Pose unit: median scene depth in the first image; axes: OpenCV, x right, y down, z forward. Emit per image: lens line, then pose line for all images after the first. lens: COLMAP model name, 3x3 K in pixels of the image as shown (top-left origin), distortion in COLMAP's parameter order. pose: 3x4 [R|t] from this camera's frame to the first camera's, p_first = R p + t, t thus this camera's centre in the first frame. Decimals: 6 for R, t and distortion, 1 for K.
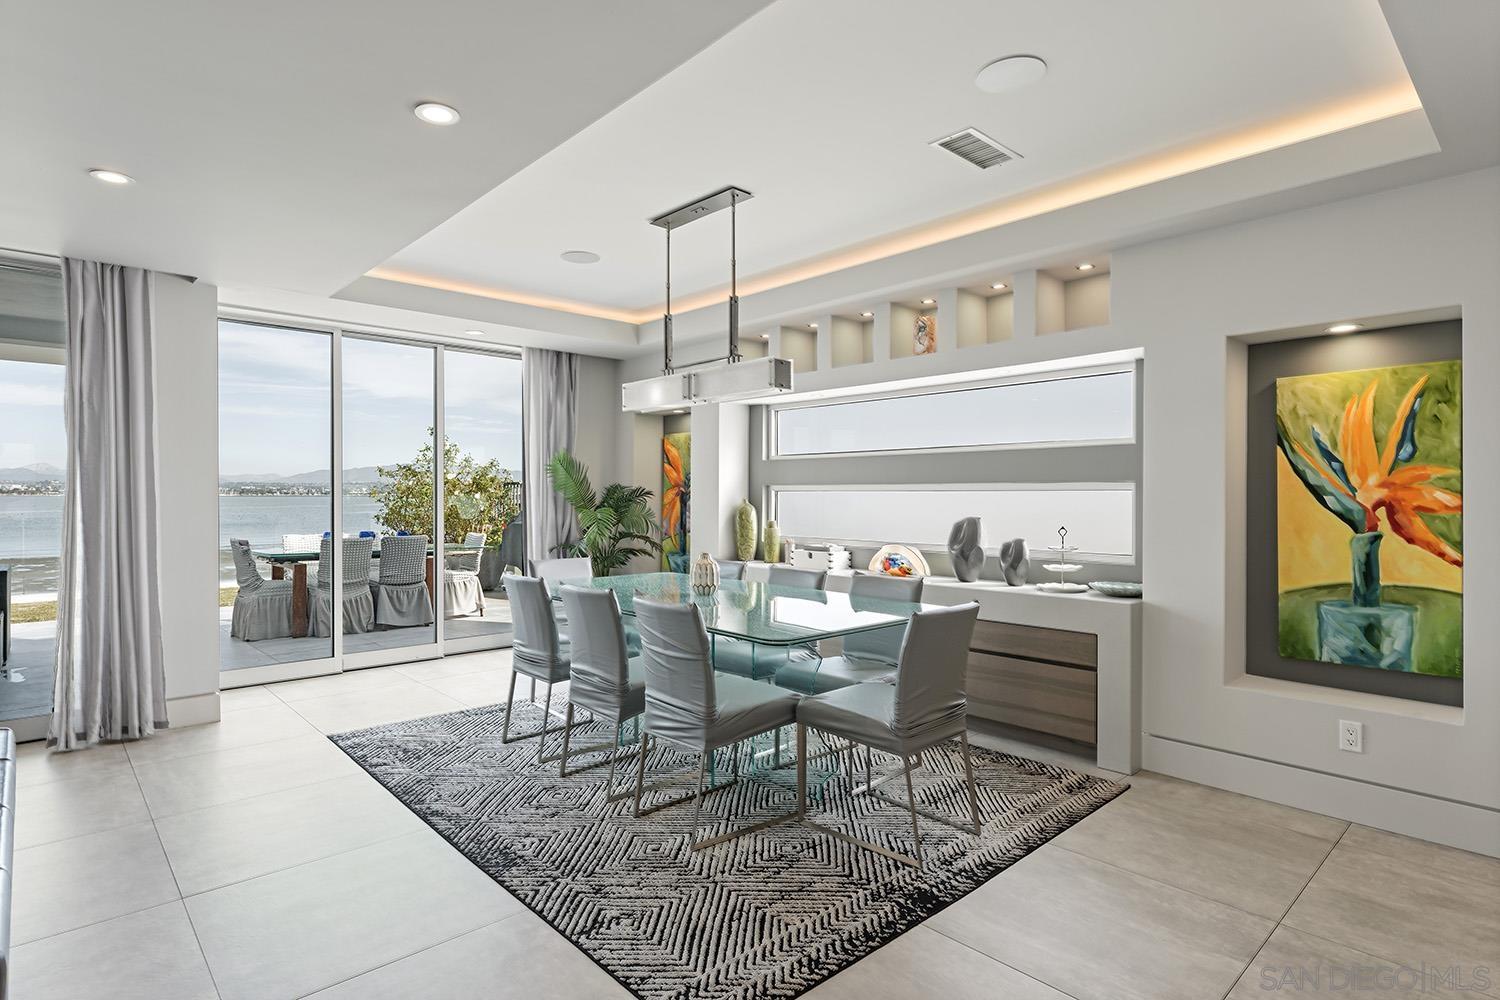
lens RADIAL K [[777.6, 0, 750.0], [0, 777.6, 500.0], [0, 0, 1]] dist [-0.002344, -0.000699]
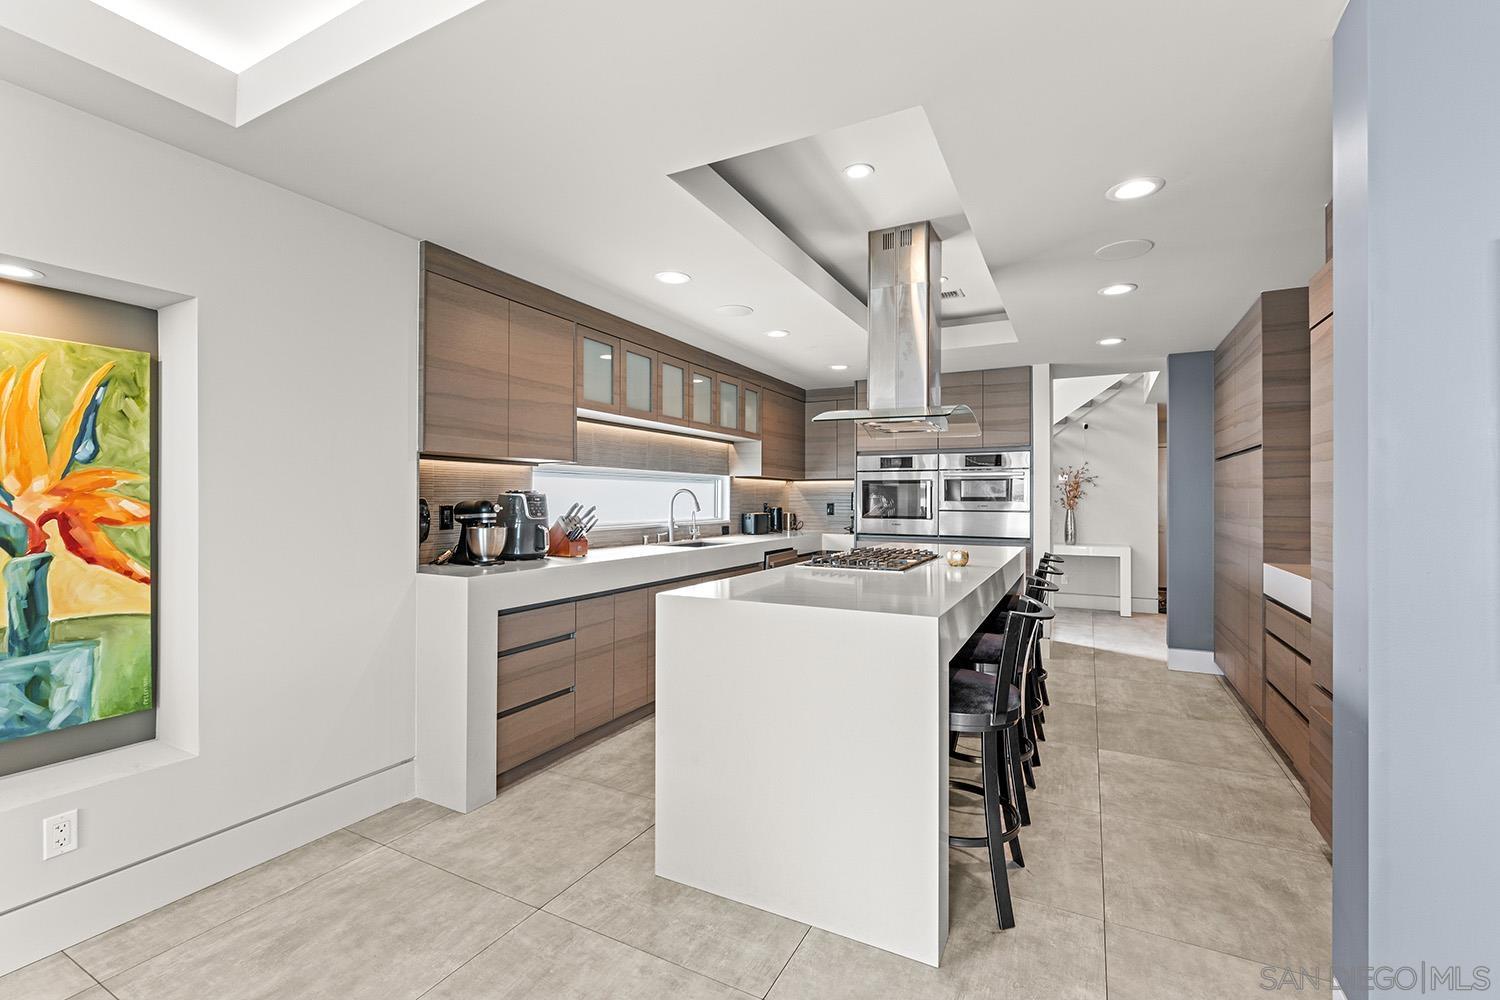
lens RADIAL K [[646.7, 0, 748.1], [0, 646.7, 493.8], [0, 0, 1]] dist [-0.002868, -0.000374]
pose [[-0.330367, 0.004774, 0.943841, -0.015562], [0.000767, 0.999988, -0.004789, -0.013442], [-0.943852, -0.000859, -0.330367, 0.556845]]
